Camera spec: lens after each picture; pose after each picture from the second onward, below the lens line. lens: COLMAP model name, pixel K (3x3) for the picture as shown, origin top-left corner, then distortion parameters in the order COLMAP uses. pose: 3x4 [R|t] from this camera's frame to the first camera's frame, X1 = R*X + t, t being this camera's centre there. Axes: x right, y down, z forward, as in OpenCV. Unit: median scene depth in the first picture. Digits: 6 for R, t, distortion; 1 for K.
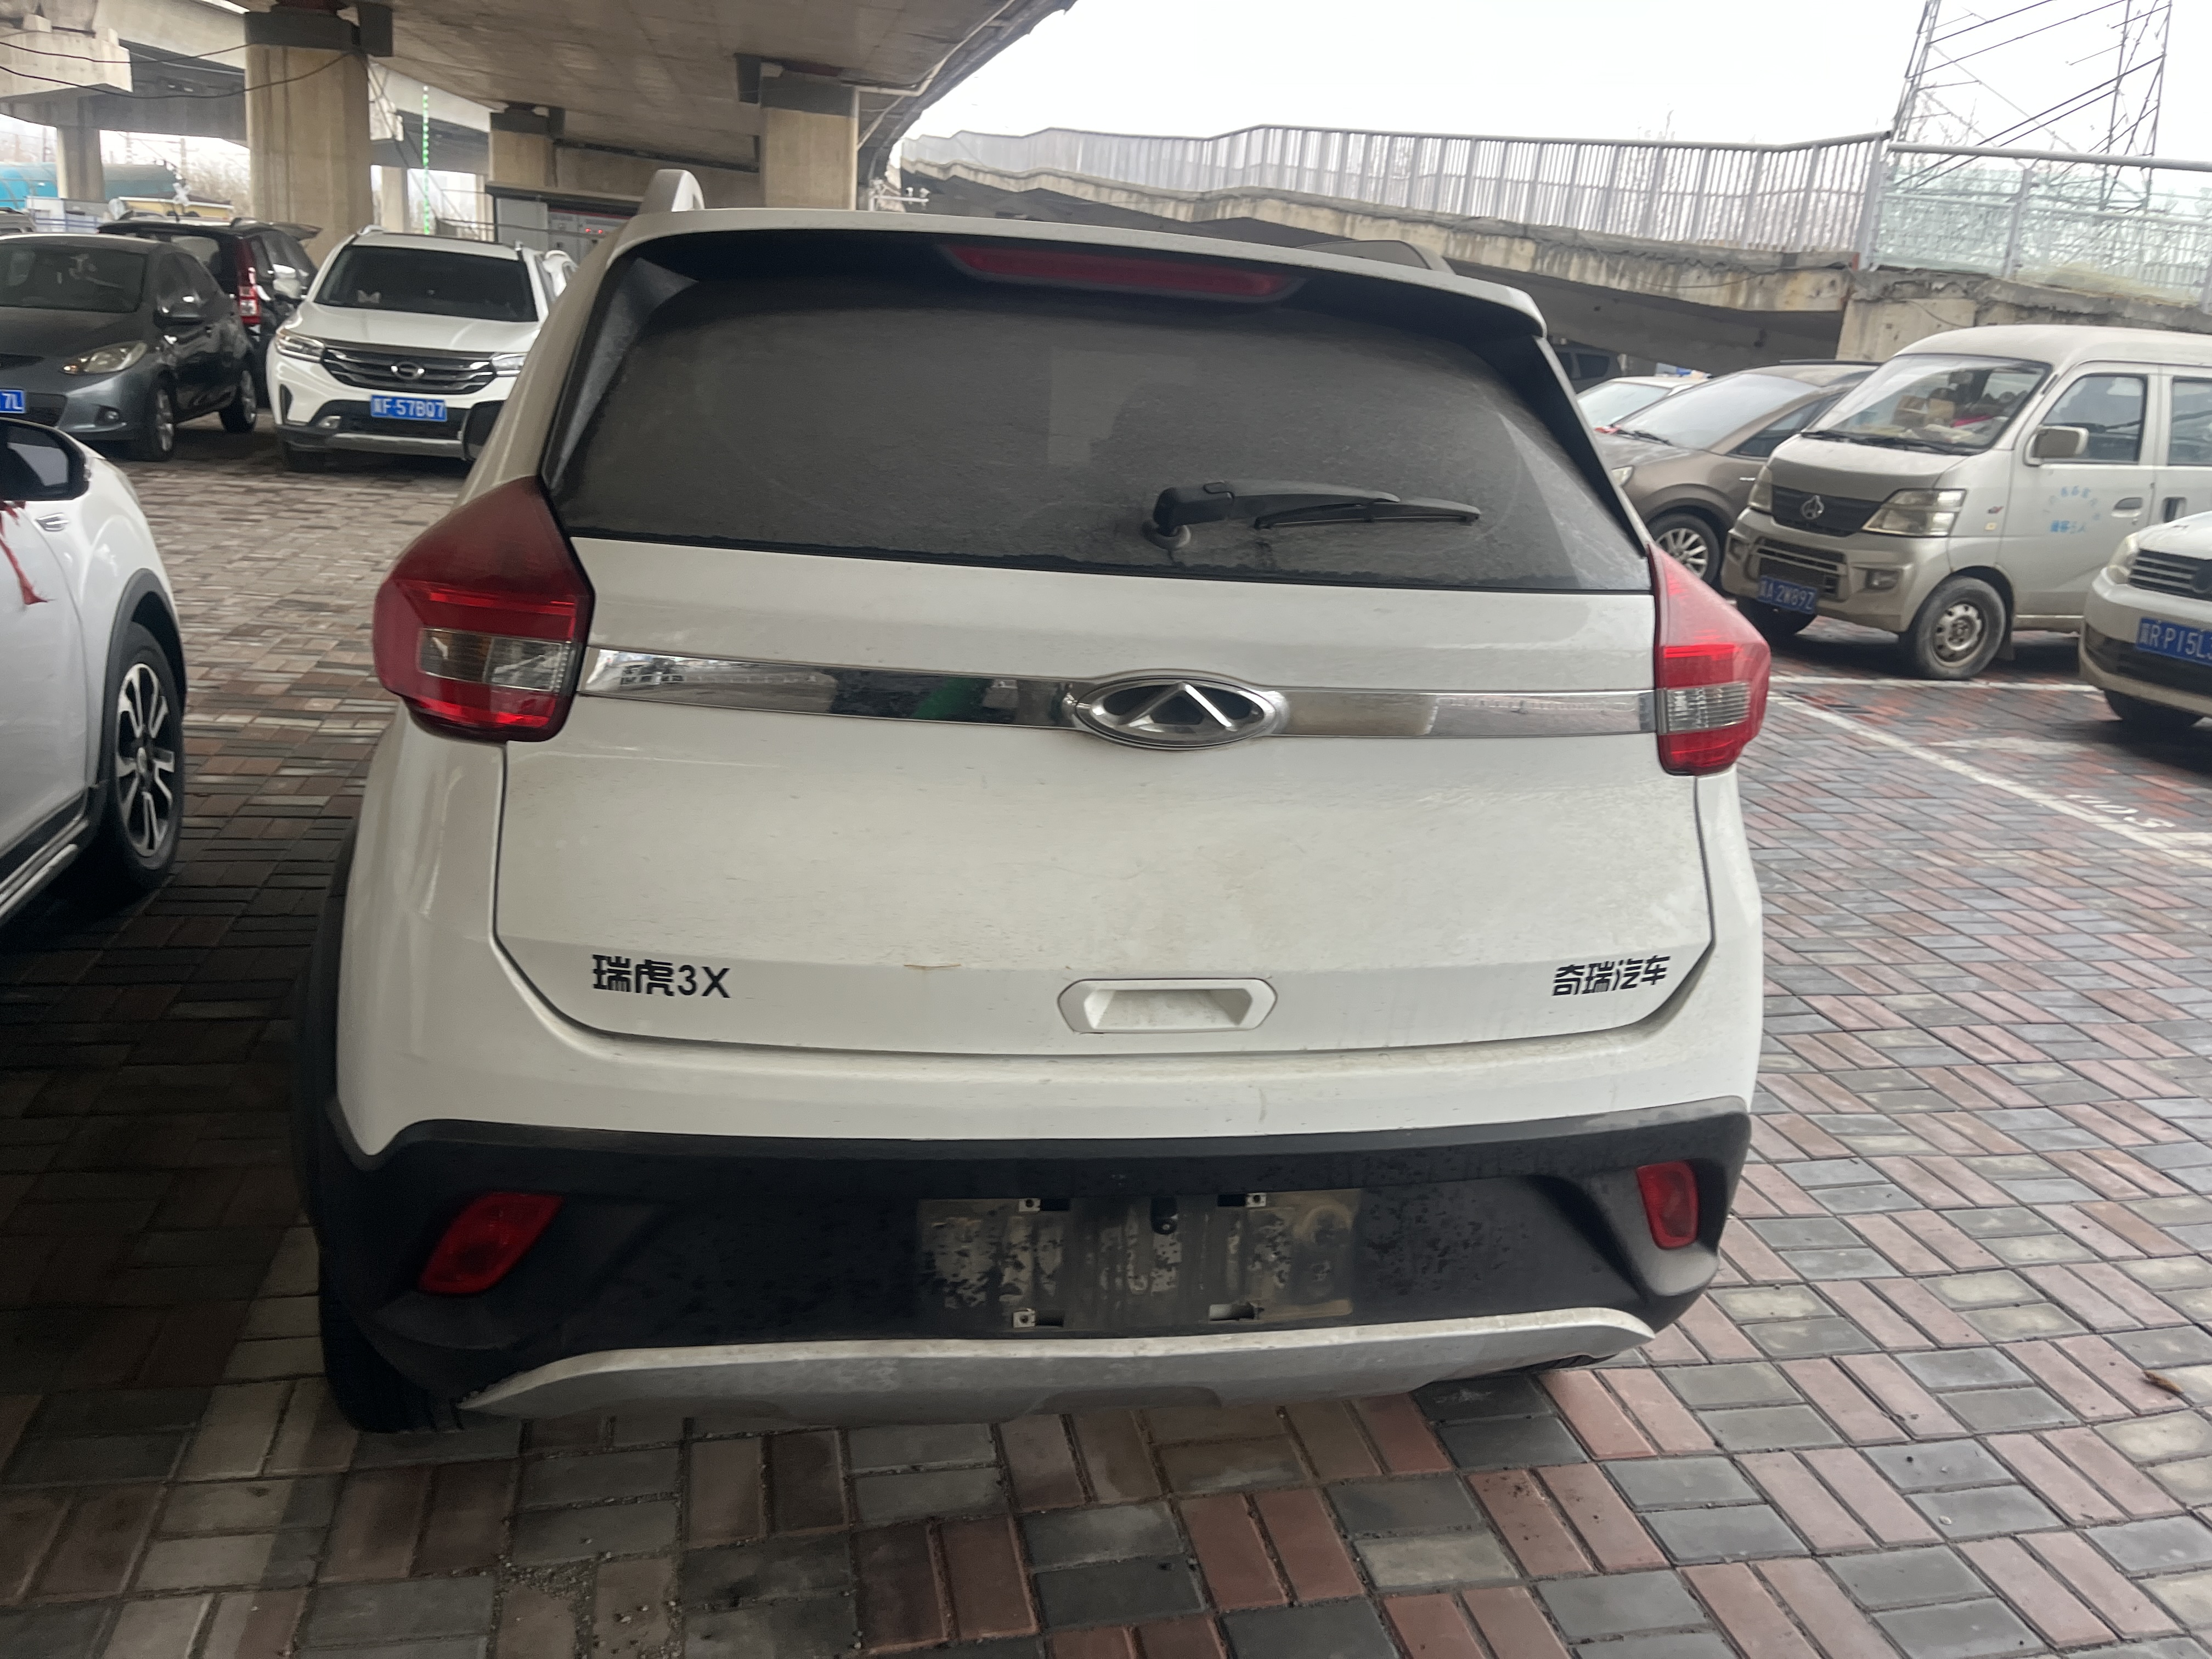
lens RADIAL K [[1700.7, 0, 1125.8], [0, 1700.7, 802.0], [0, 0, 1]] dist [0.066484, -0.100867]
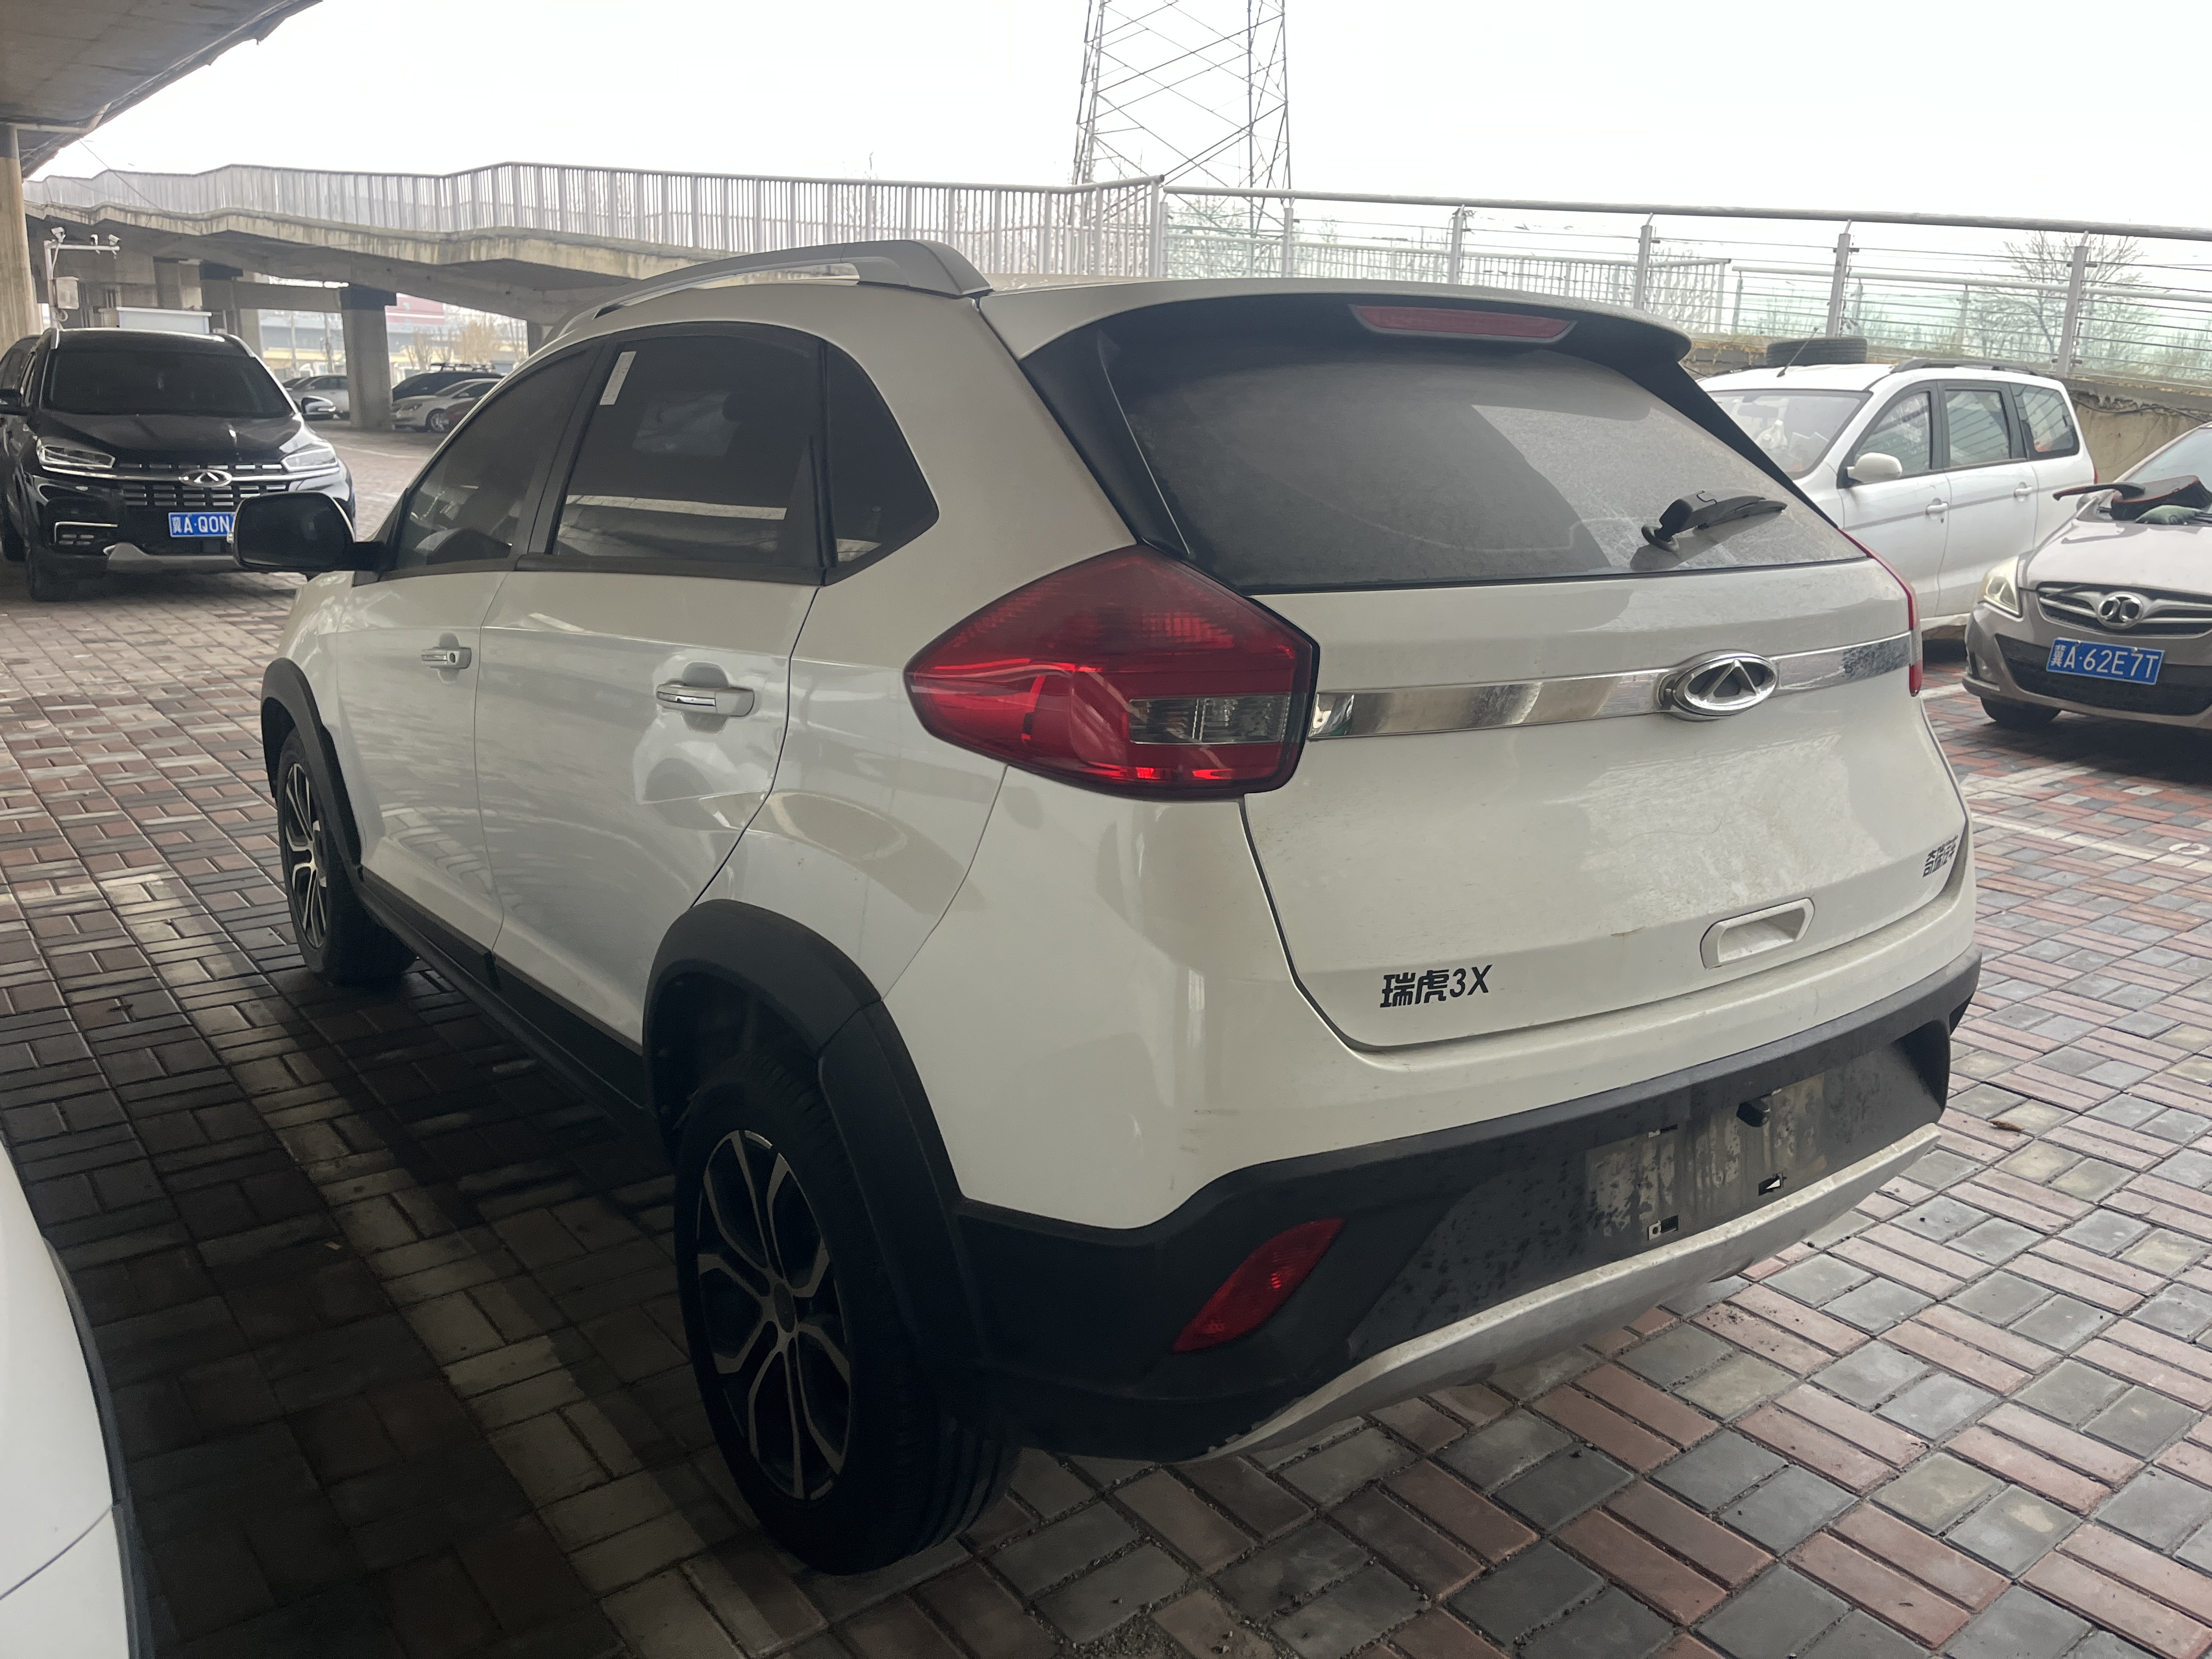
lens RADIAL K [[1699.9, 0, 1109.3], [0, 1699.9, 787.7], [0, 0, 1]] dist [0.073819, -0.112362]
pose [[0.904229, -0.146671, 0.401070, -0.610217], [0.157018, 0.987570, 0.007148, -0.043234], [-0.397133, 0.056512, 0.916019, 0.055217]]
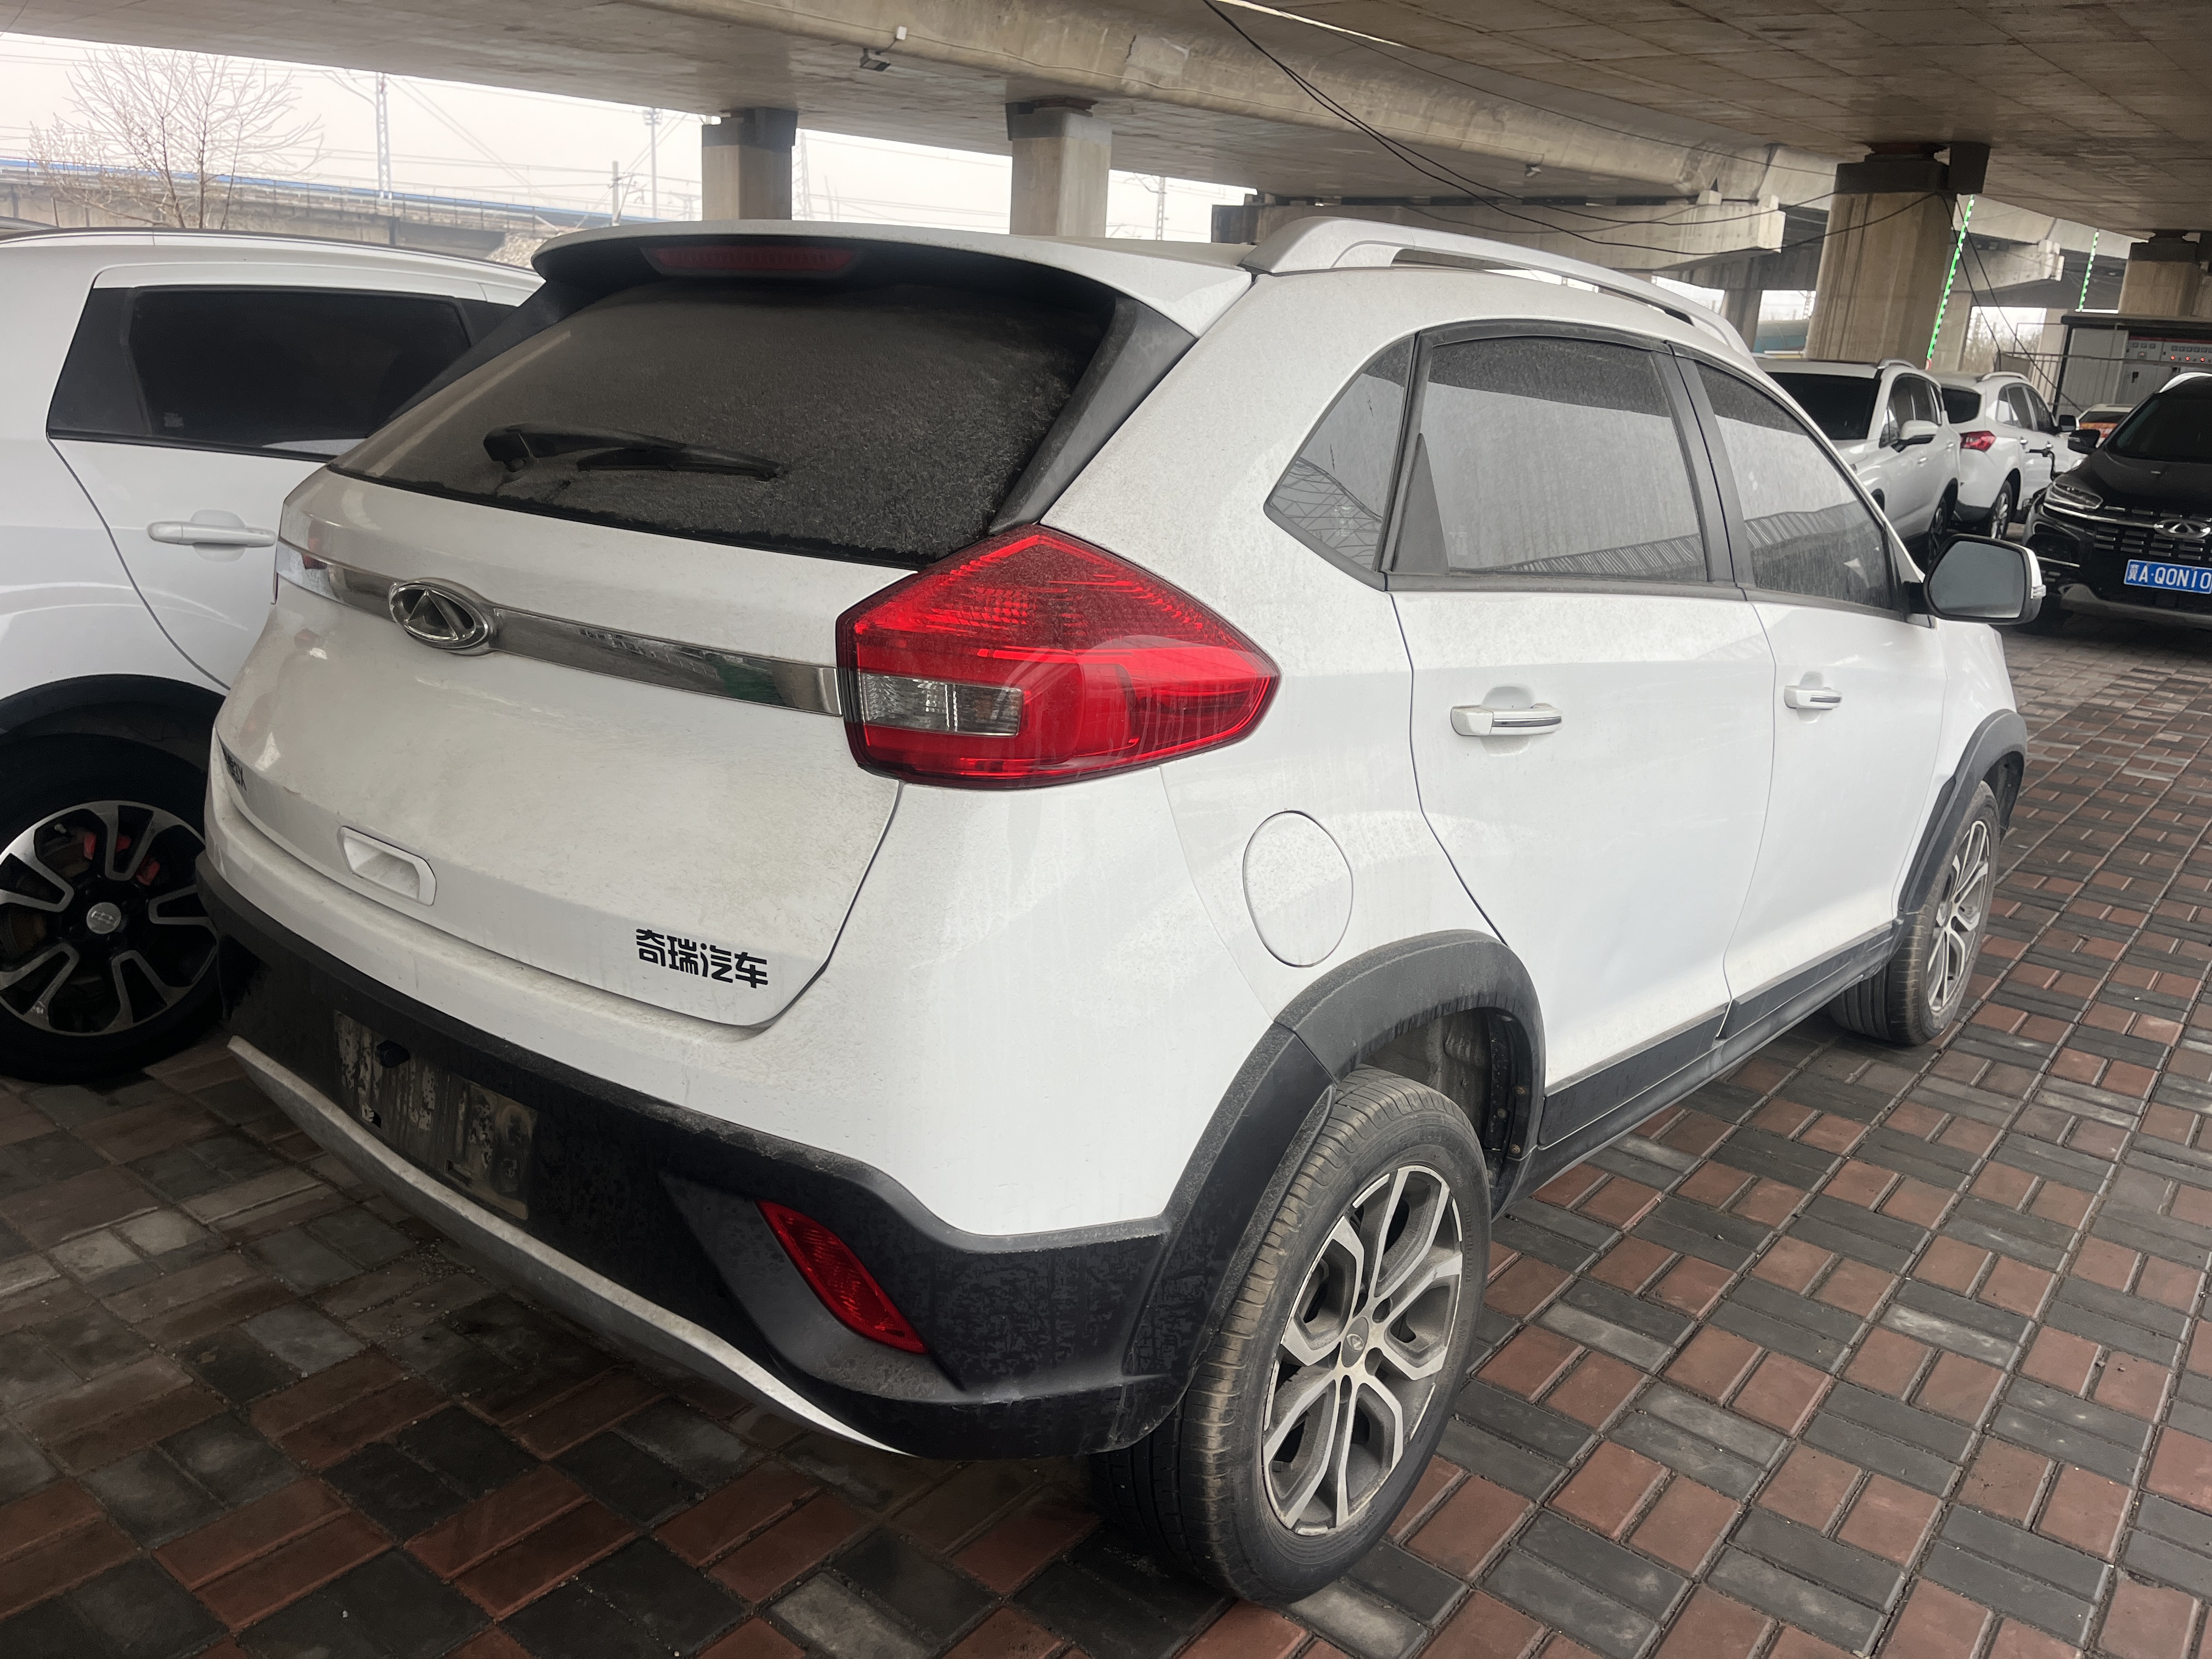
lens RADIAL K [[1679.4, 0, 1097.7], [0, 1679.4, 825.0], [0, 0, 1]] dist [0.082307, -0.115900]
pose [[0.626573, 0.165953, -0.761490, 0.860321], [-0.215037, 0.975951, 0.035753, -0.037316], [0.749110, 0.141346, 0.647190, 0.438625]]
